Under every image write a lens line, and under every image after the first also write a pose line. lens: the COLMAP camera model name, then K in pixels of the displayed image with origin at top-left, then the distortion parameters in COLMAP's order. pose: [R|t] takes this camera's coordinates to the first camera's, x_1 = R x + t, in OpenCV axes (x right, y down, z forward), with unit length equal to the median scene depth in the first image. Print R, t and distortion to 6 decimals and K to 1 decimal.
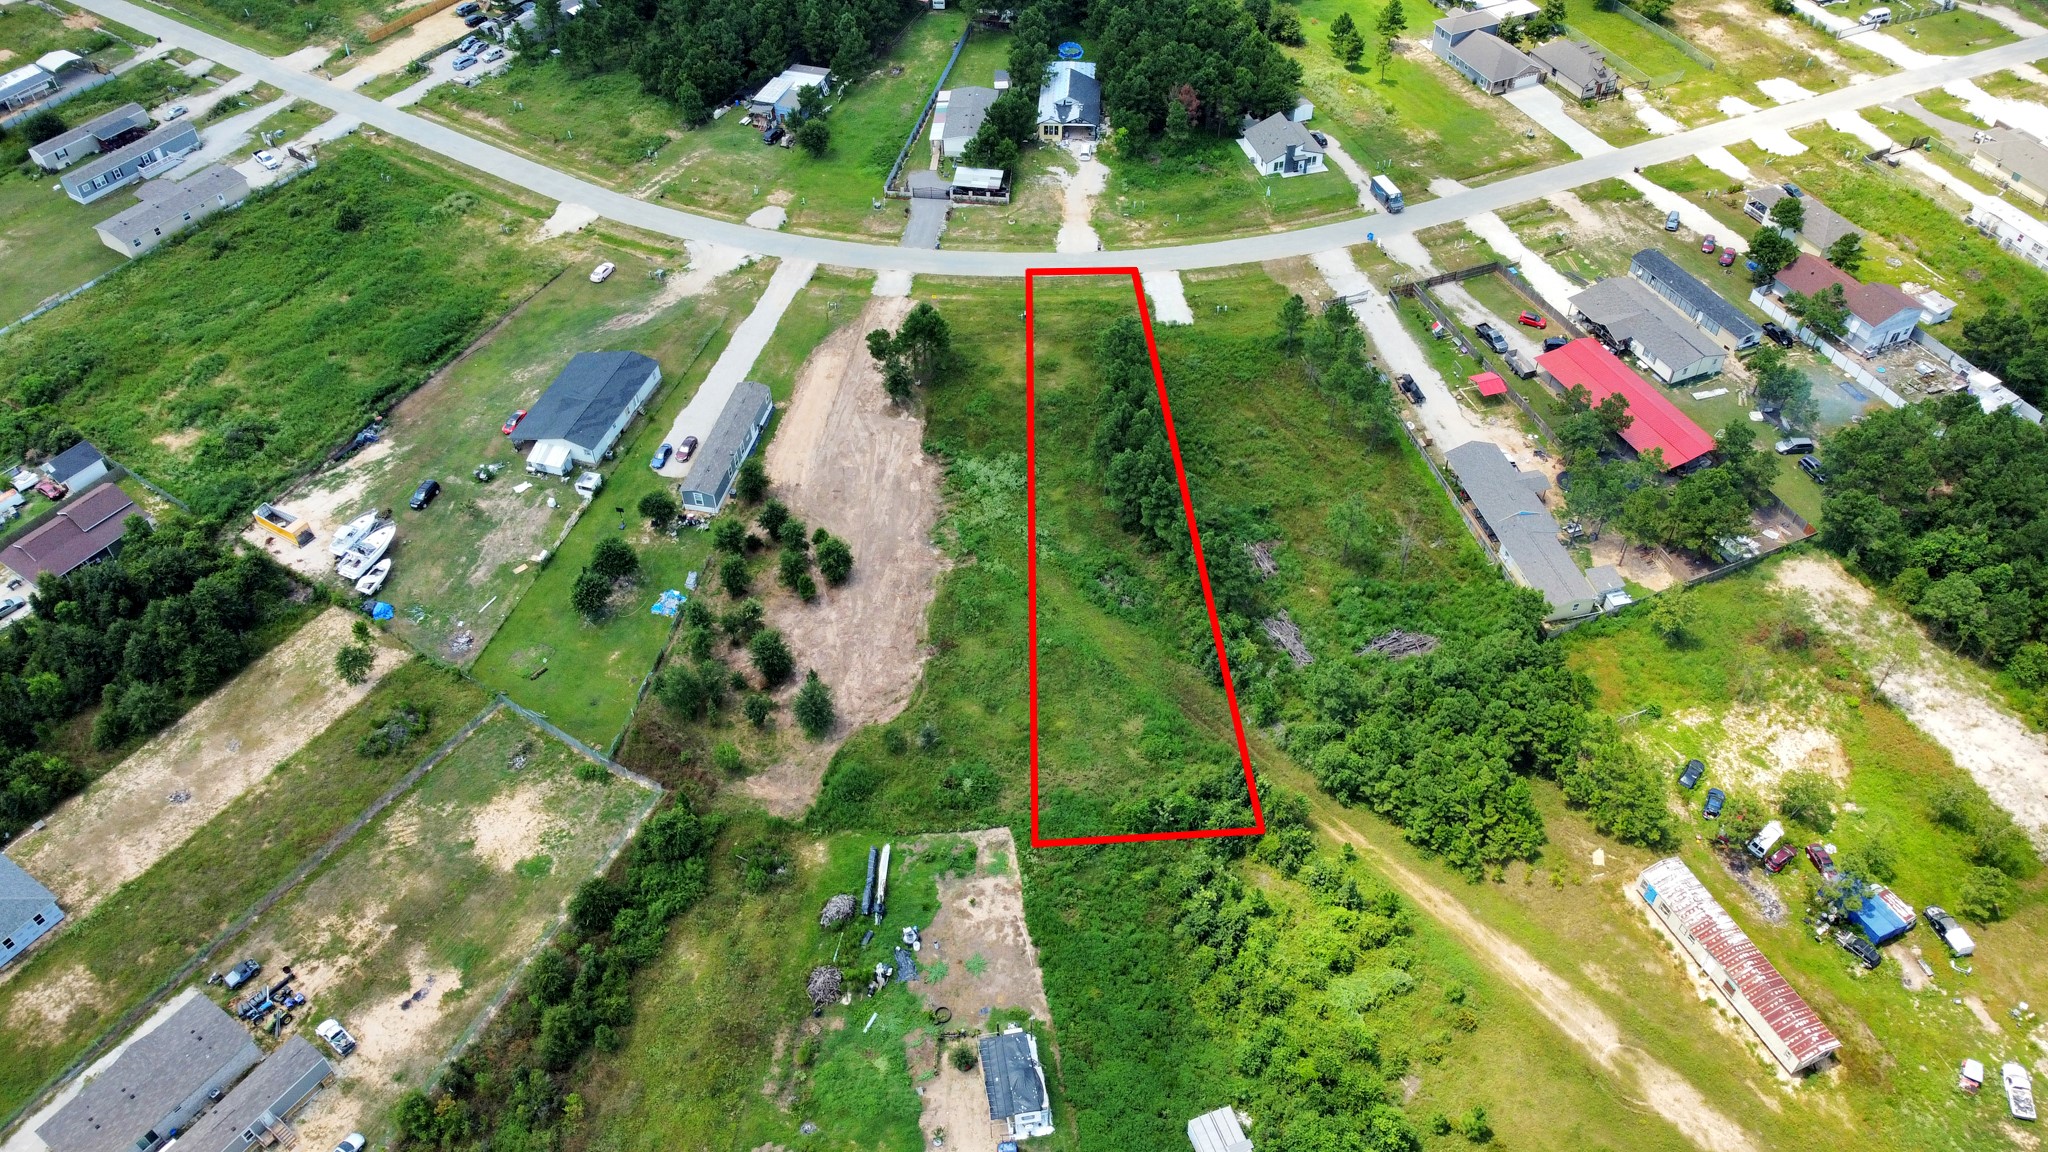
lens RADIAL K [[1555.8, 0, 1018.4], [0, 1555.8, 565.7], [0, 0, 1]] dist [-0.000132, -0.006185]
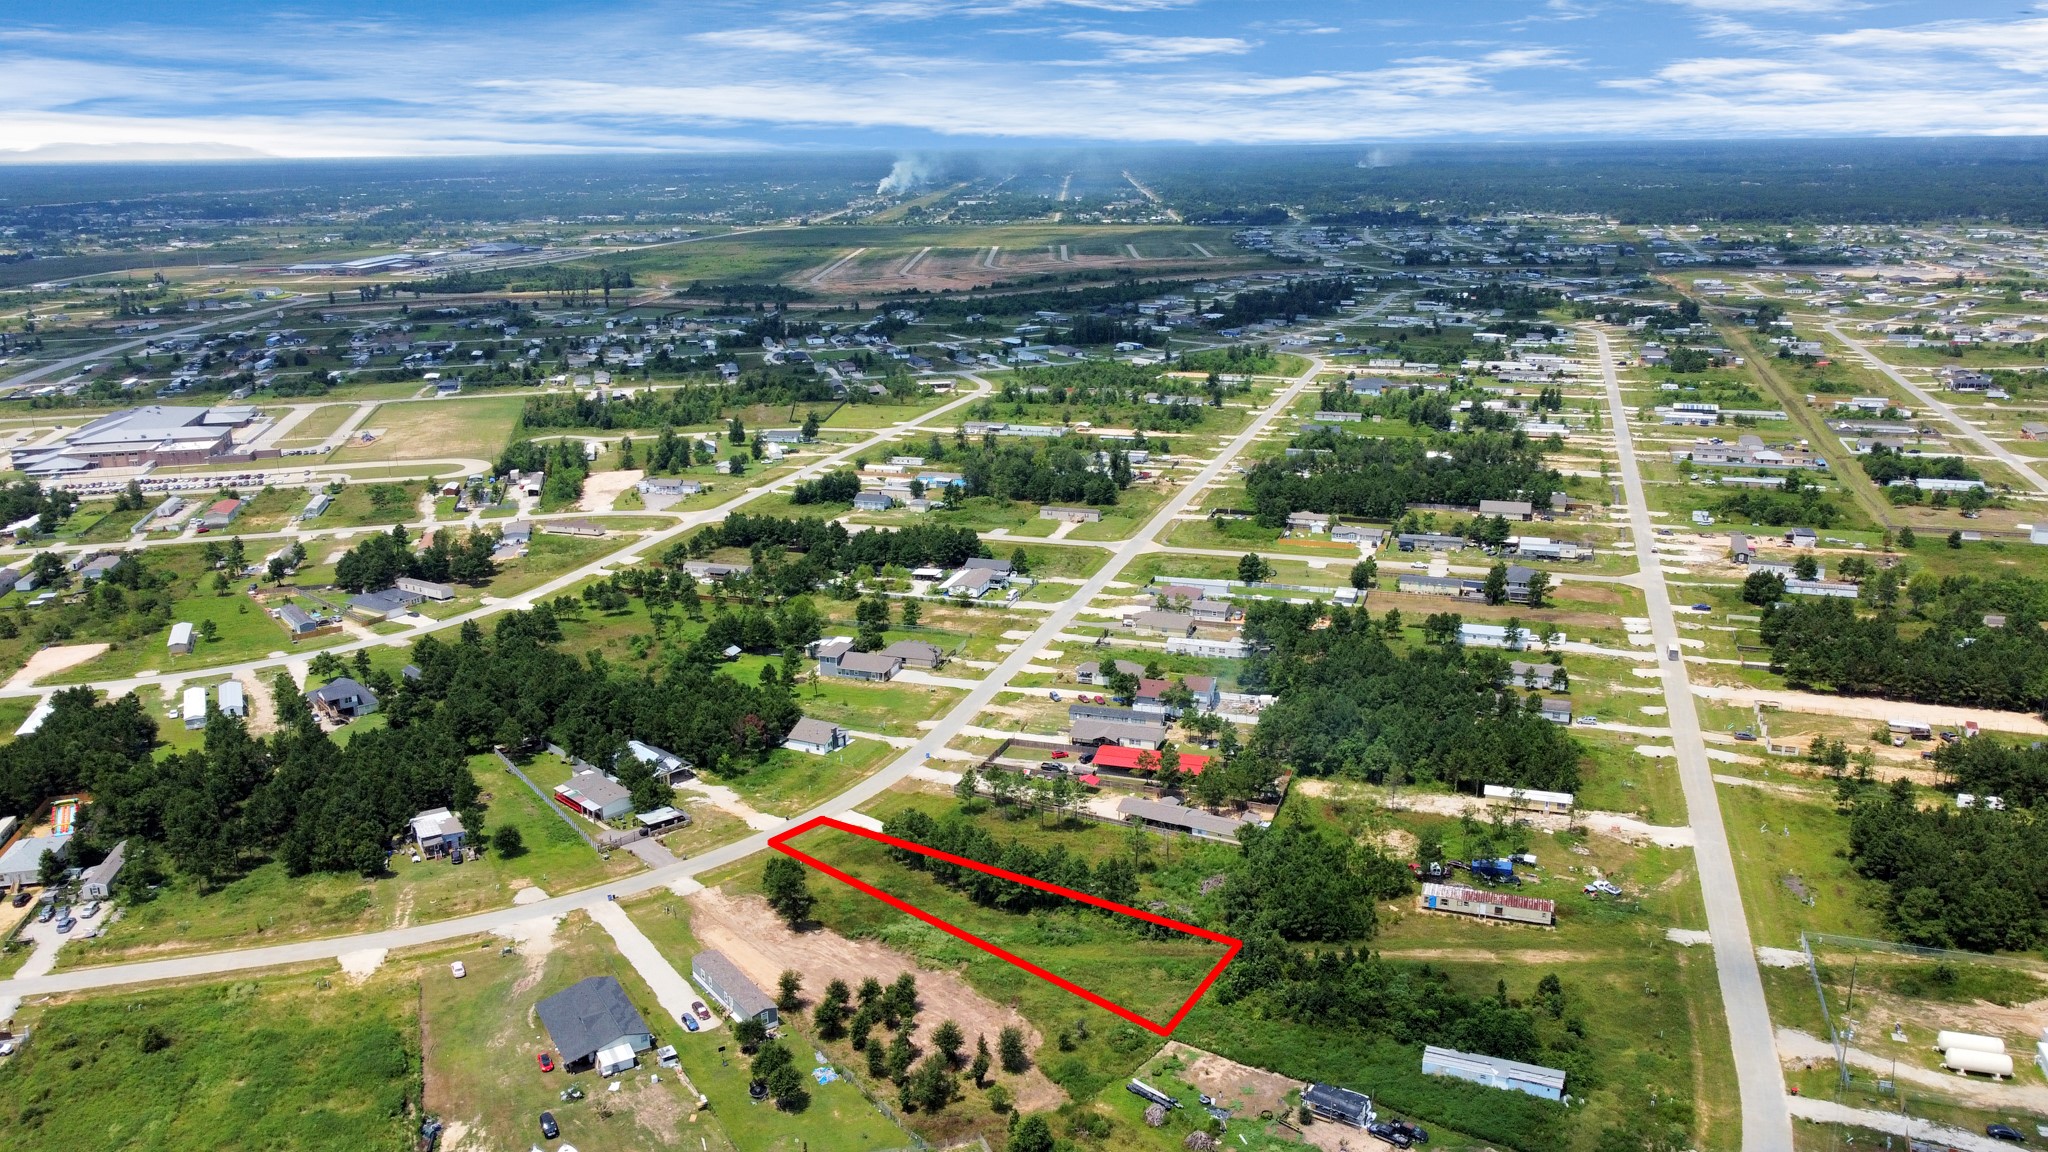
lens RADIAL K [[1555.8, 0, 1018.4], [0, 1555.8, 565.7], [0, 0, 1]] dist [-0.000132, -0.006185]
pose [[0.674437, -0.190797, 0.713254, -0.873937], [0.523324, 0.804989, -0.279507, 0.117349], [-0.520833, 0.561773, 0.642763, -0.096929]]
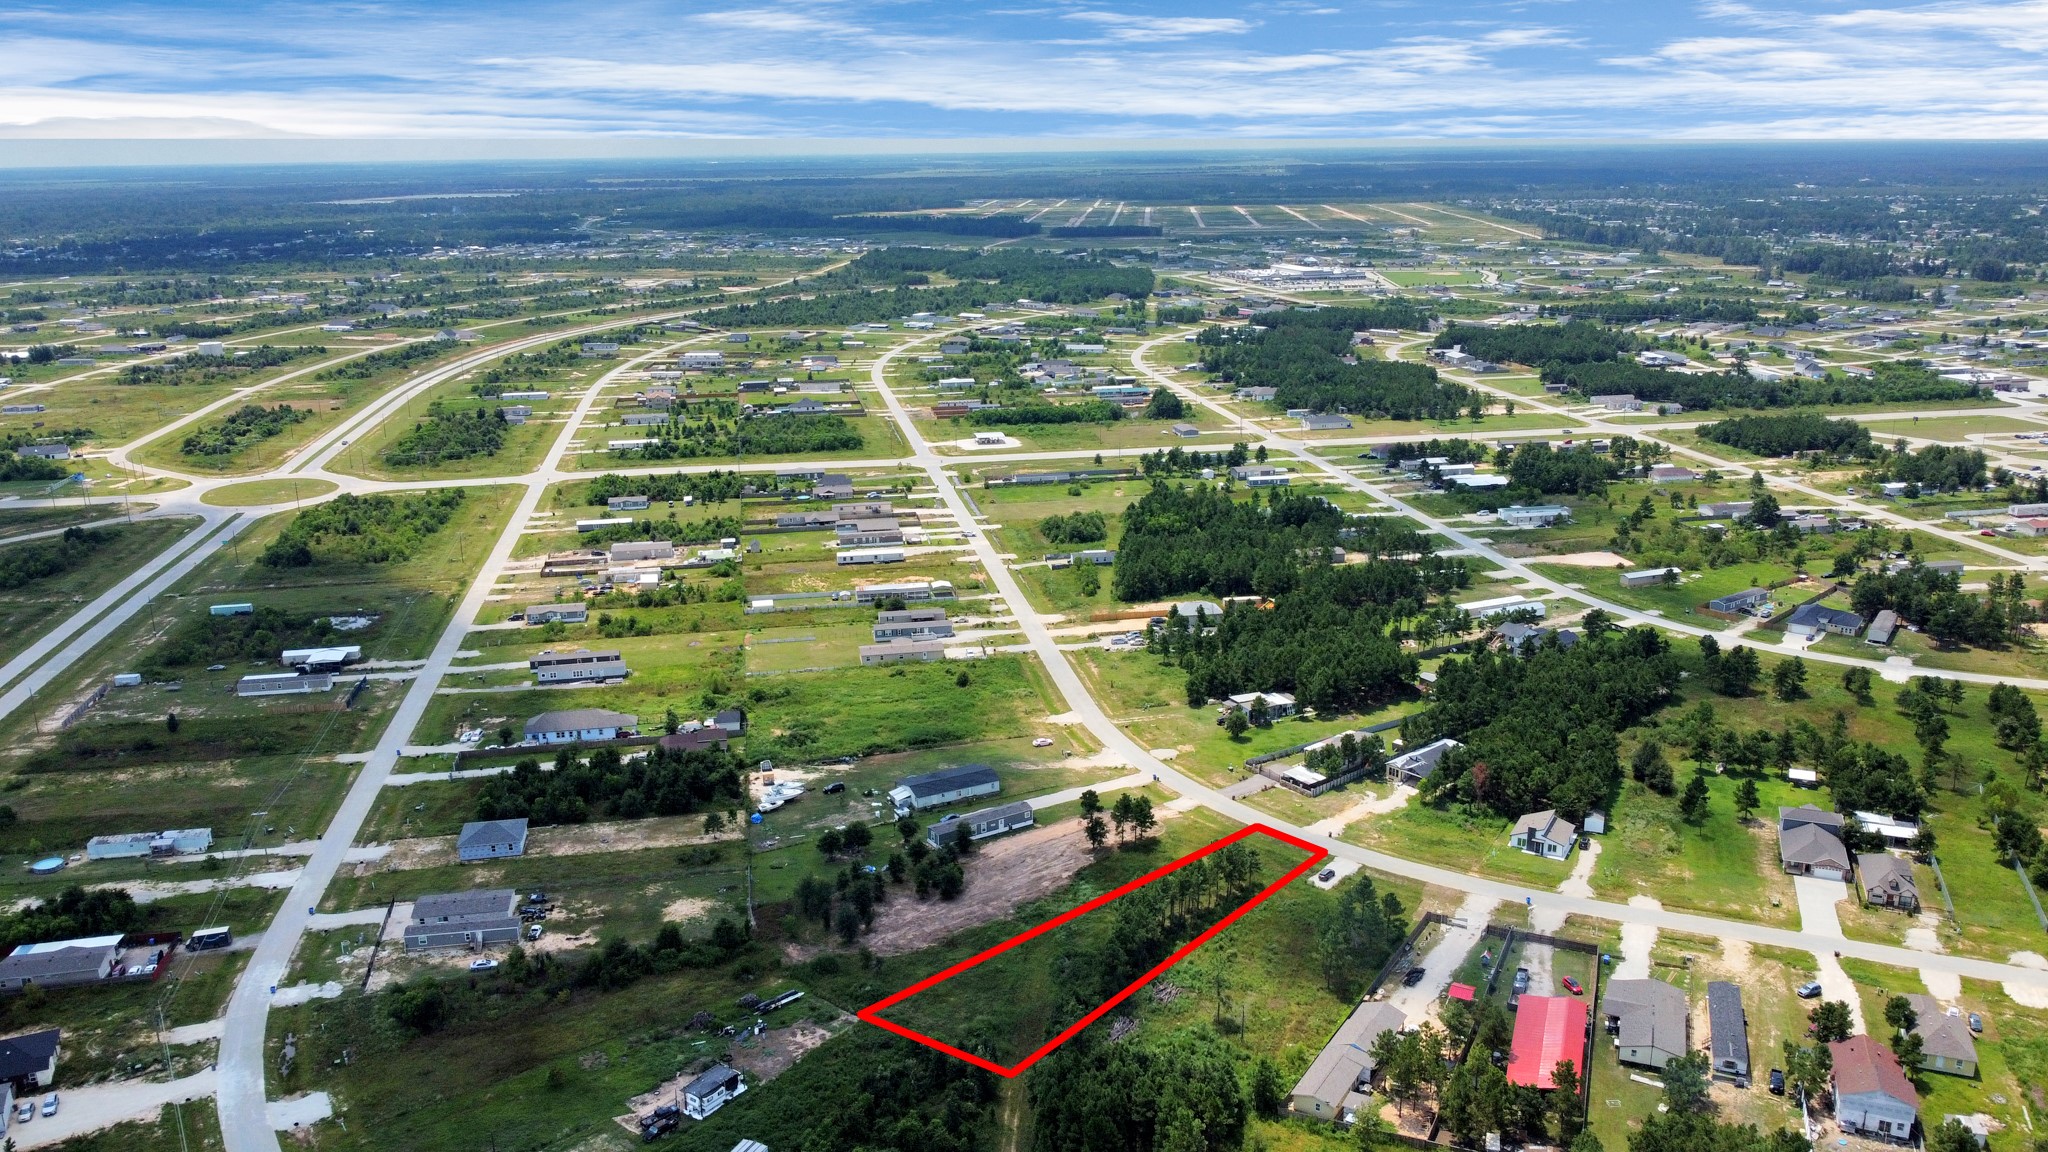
lens RADIAL K [[1555.8, 0, 1018.4], [0, 1555.8, 565.7], [0, 0, 1]] dist [-0.000132, -0.006185]
pose [[0.697501, 0.194615, -0.689650, 0.872909], [-0.503450, 0.817957, -0.278359, 0.125499], [0.509932, 0.541360, 0.668505, -0.147279]]
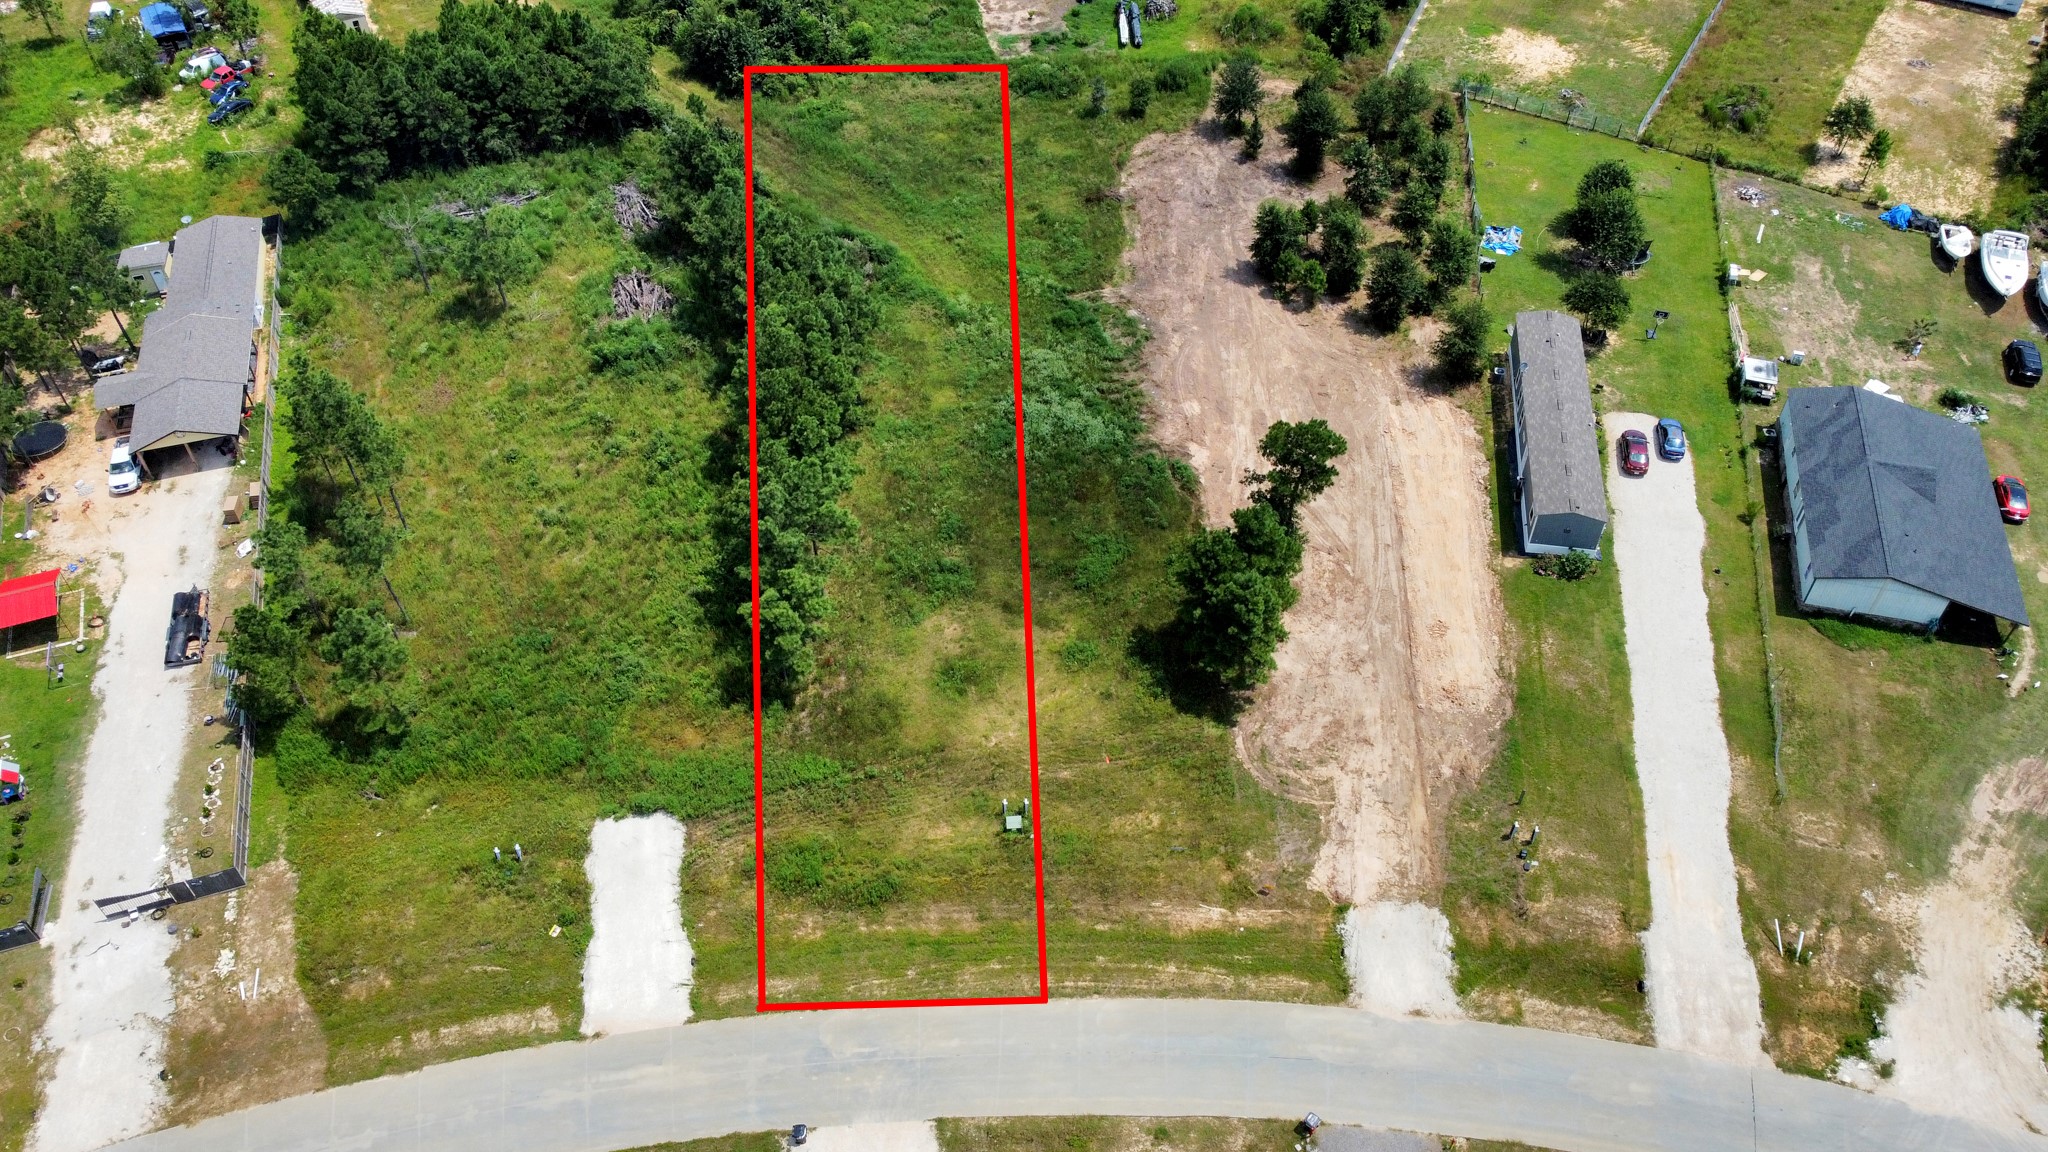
lens RADIAL K [[1555.8, 0, 1018.4], [0, 1555.8, 565.7], [0, 0, 1]] dist [-0.000132, -0.006185]
pose [[-0.998730, 0.048731, -0.012808, 0.007299], [-0.012851, -0.000575, 0.999917, -0.632056], [0.048720, 0.998812, 0.001200, 1.070539]]
